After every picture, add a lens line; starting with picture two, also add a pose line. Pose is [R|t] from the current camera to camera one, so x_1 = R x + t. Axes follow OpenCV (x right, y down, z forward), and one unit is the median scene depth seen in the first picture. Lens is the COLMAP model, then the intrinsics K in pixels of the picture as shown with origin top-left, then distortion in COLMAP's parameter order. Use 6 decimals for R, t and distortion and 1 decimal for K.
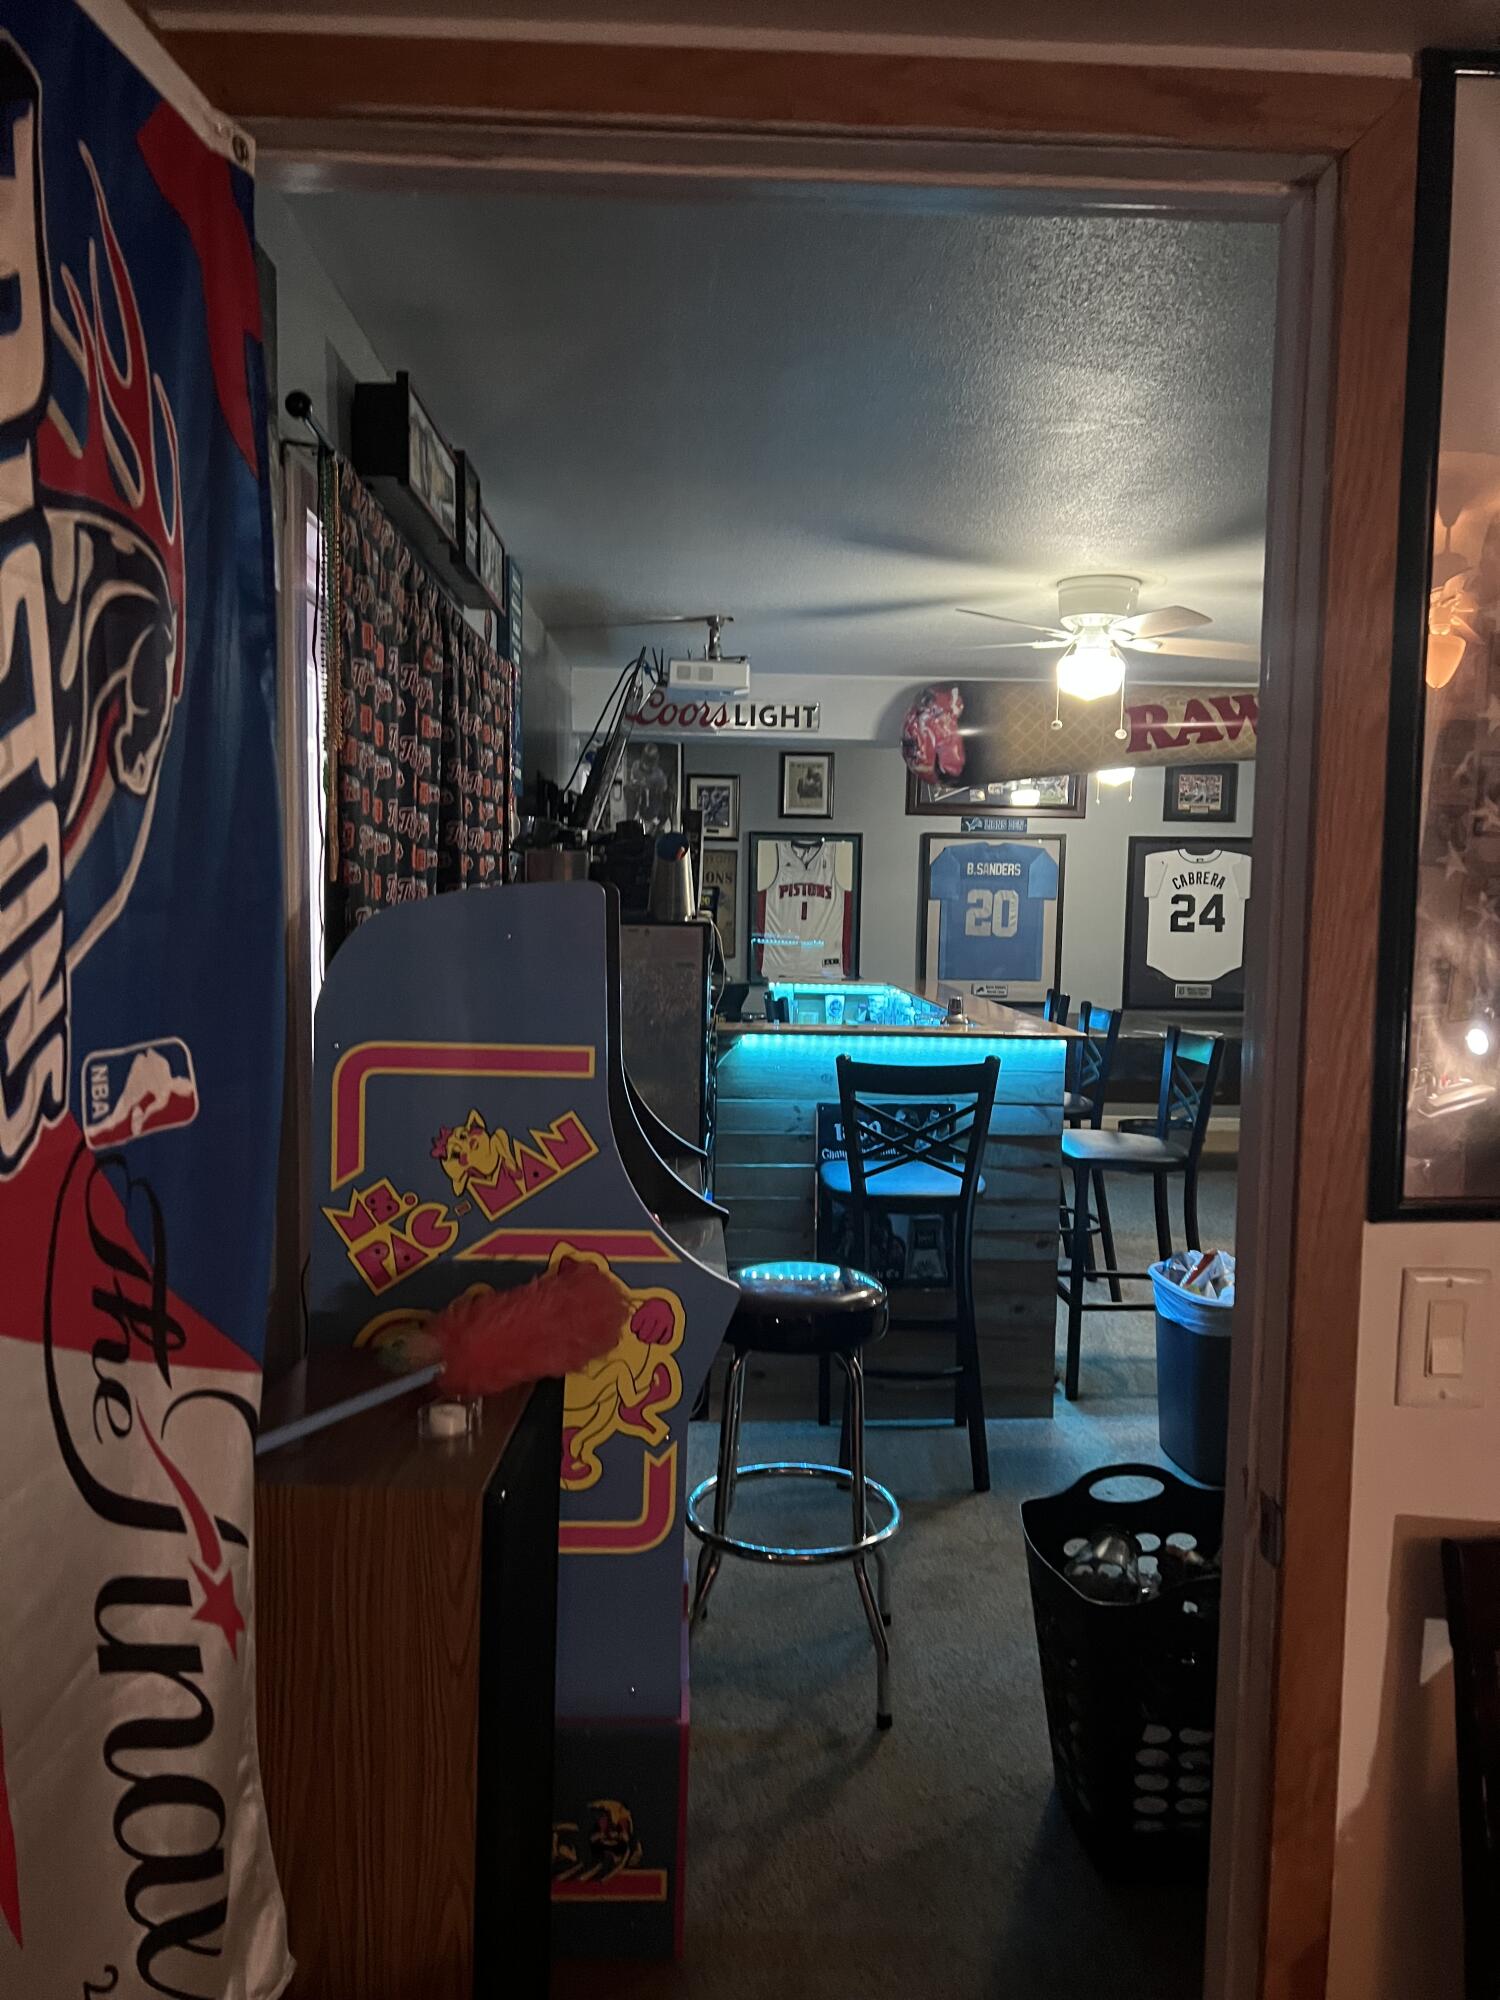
lens RADIAL K [[1495.2, 0, 745.9], [0, 1495.2, 1030.1], [0, 0, 1]] dist [0.066267, -0.076371]
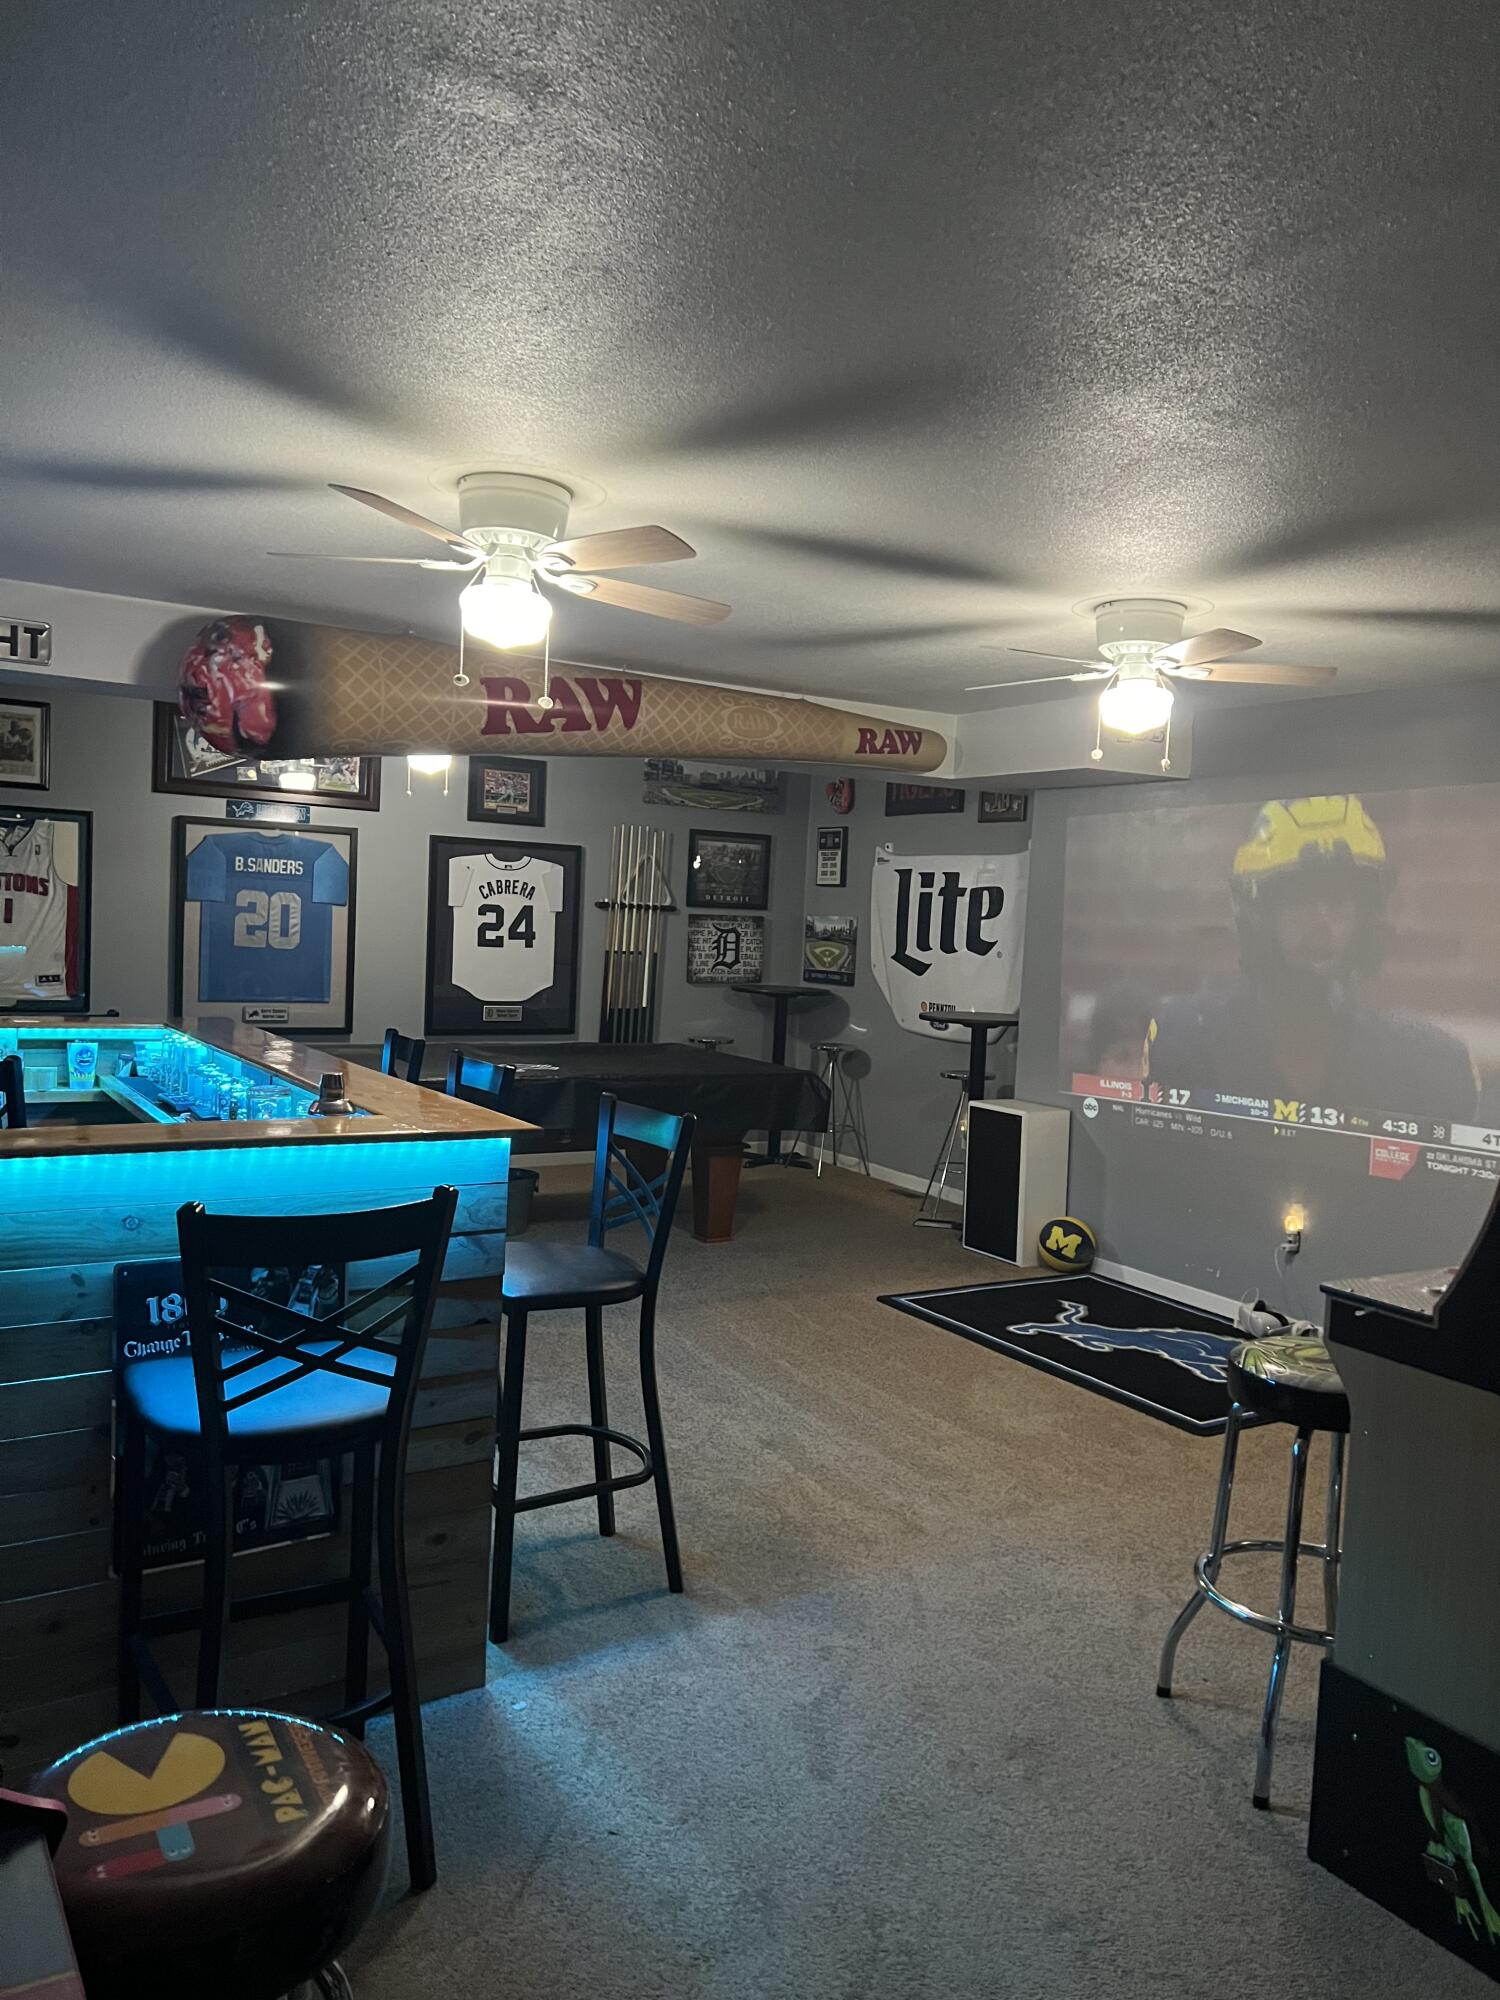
lens RADIAL K [[1495.2, 0, 759.9], [0, 1495.2, 1019.0], [0, 0, 1]] dist [0.066267, -0.076371]
pose [[0.866926, -0.009306, 0.498351, -0.019228], [0.011405, 0.999934, -0.001168, -0.030421], [-0.498307, 0.006696, 0.866975, 0.235727]]
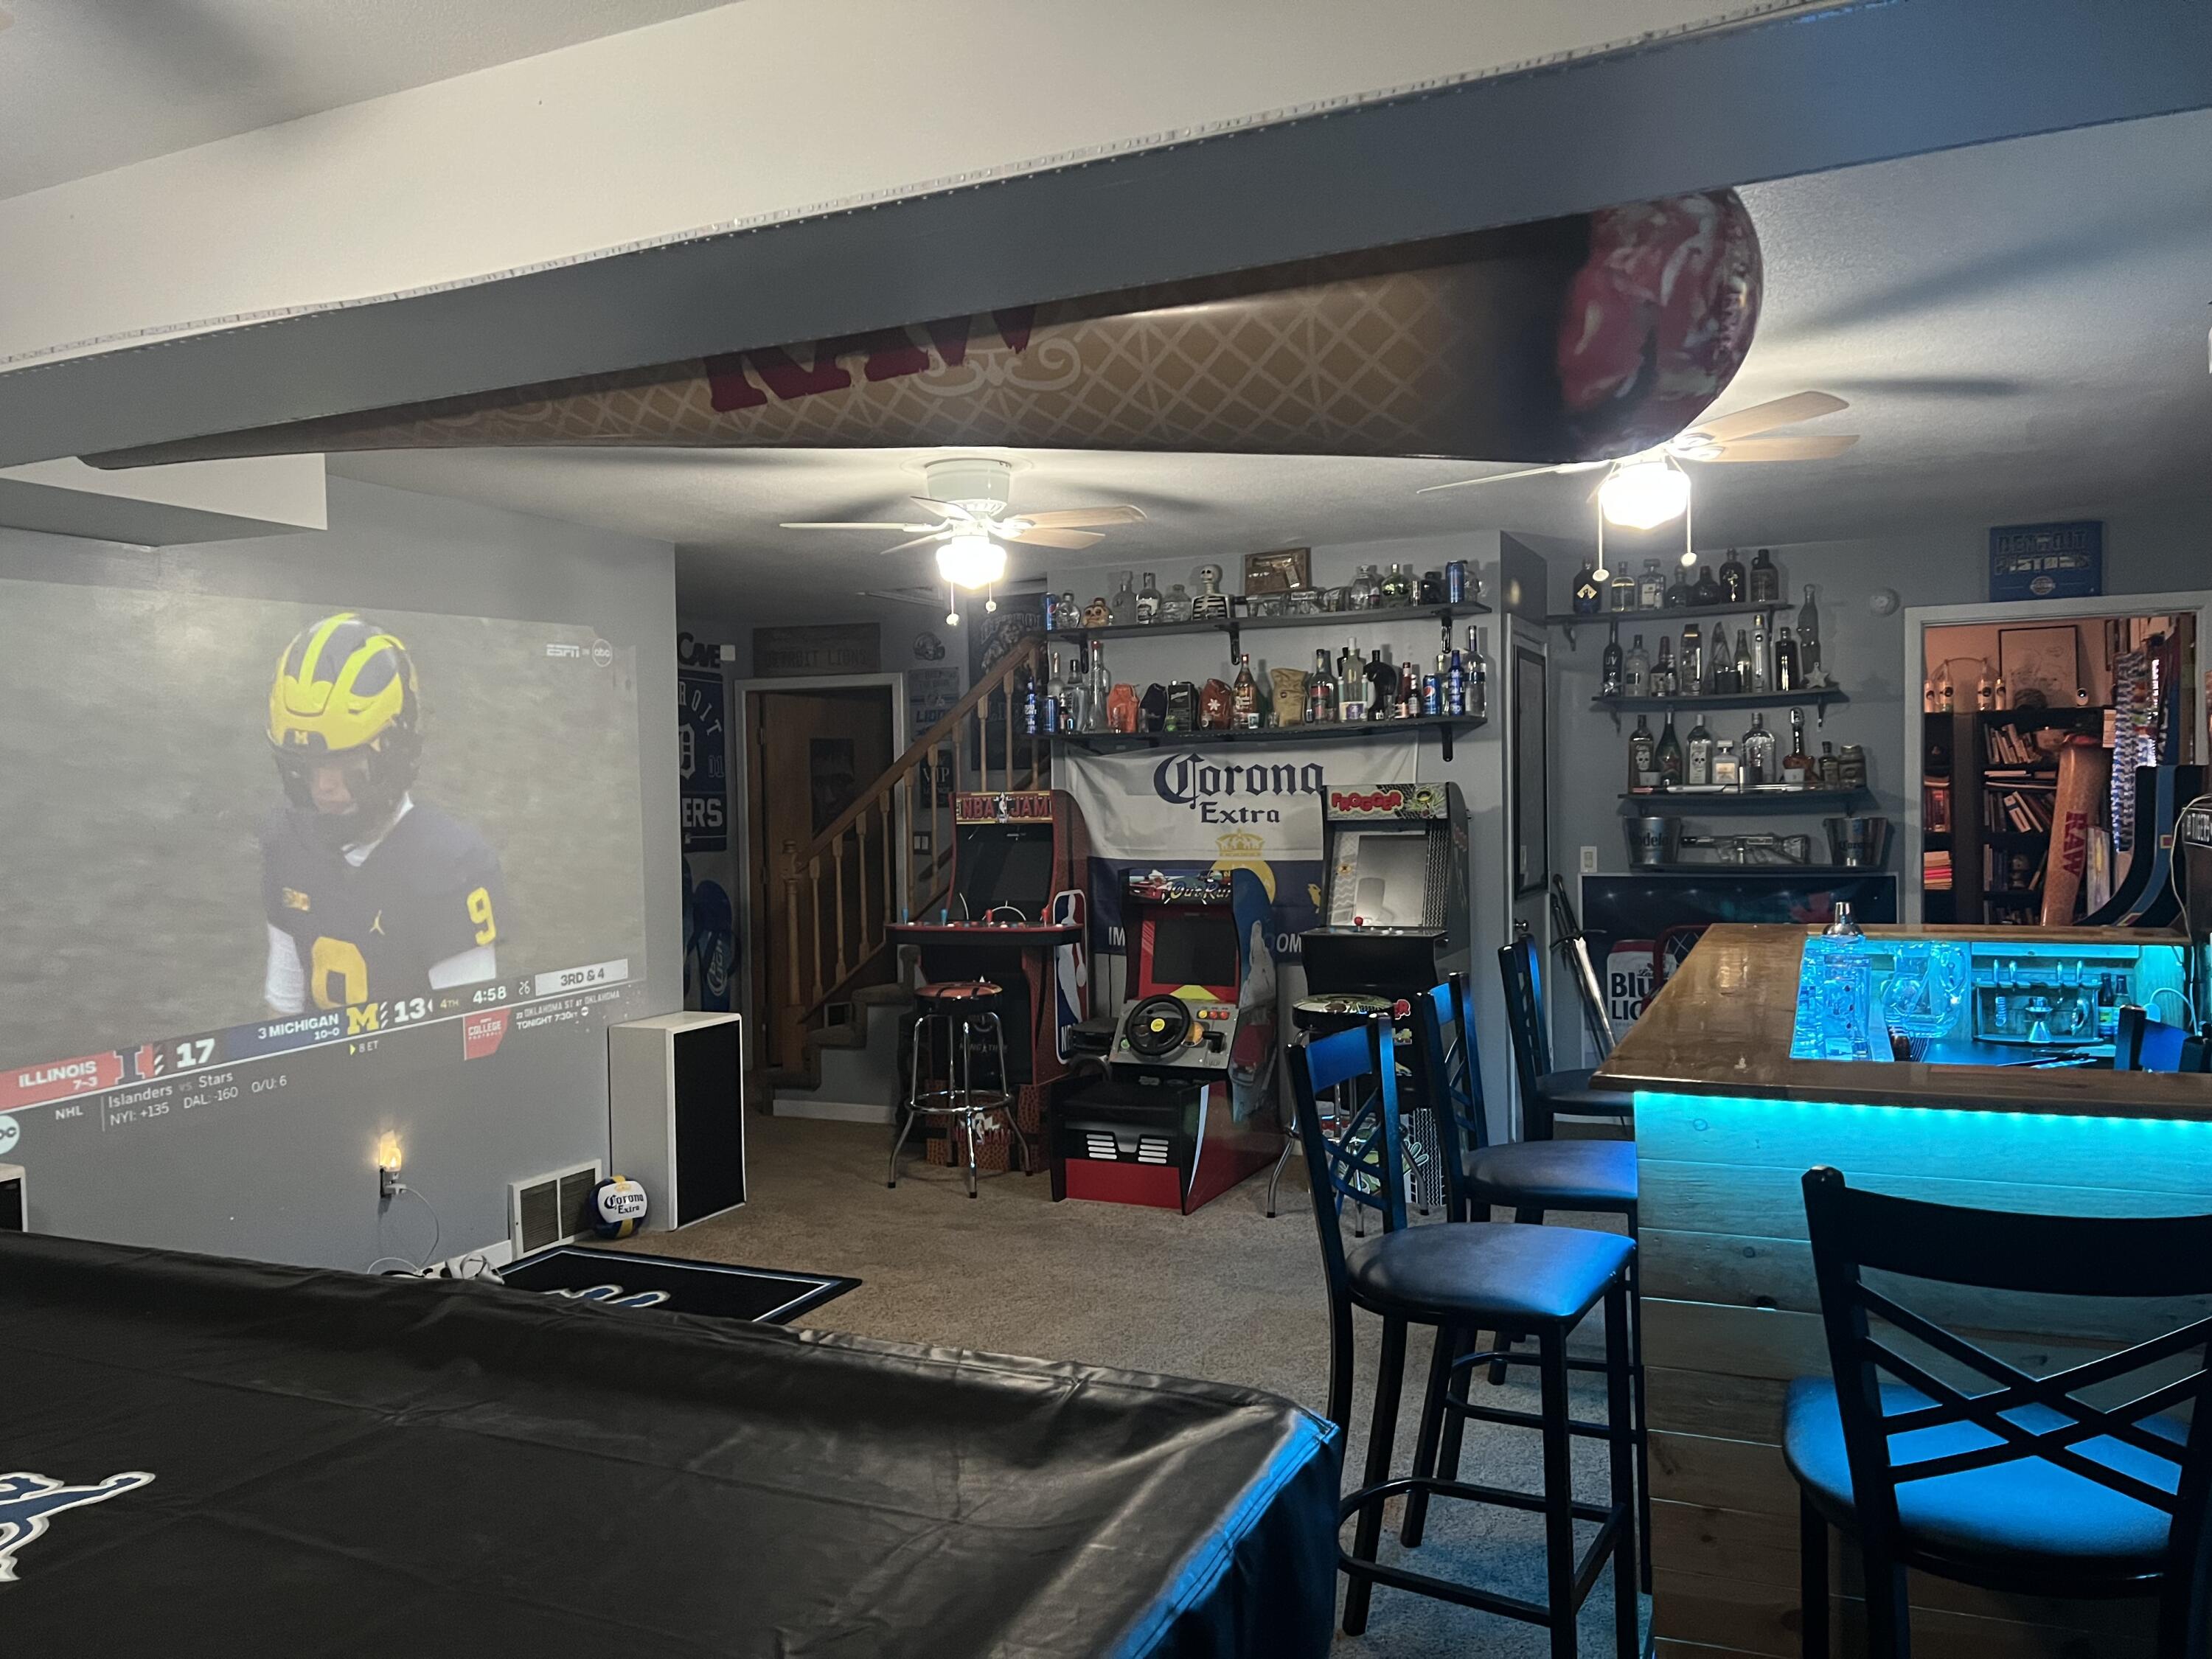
lens RADIAL K [[1653.7, 0, 1094.0], [0, 1653.7, 831.1], [0, 0, 1]] dist [0.066267, -0.076371]
pose [[-0.897884, -0.008196, 0.440155, 0.076212], [0.046397, 0.992497, 0.113128, -0.131775], [-0.437780, 0.121998, -0.890767, 1.427505]]
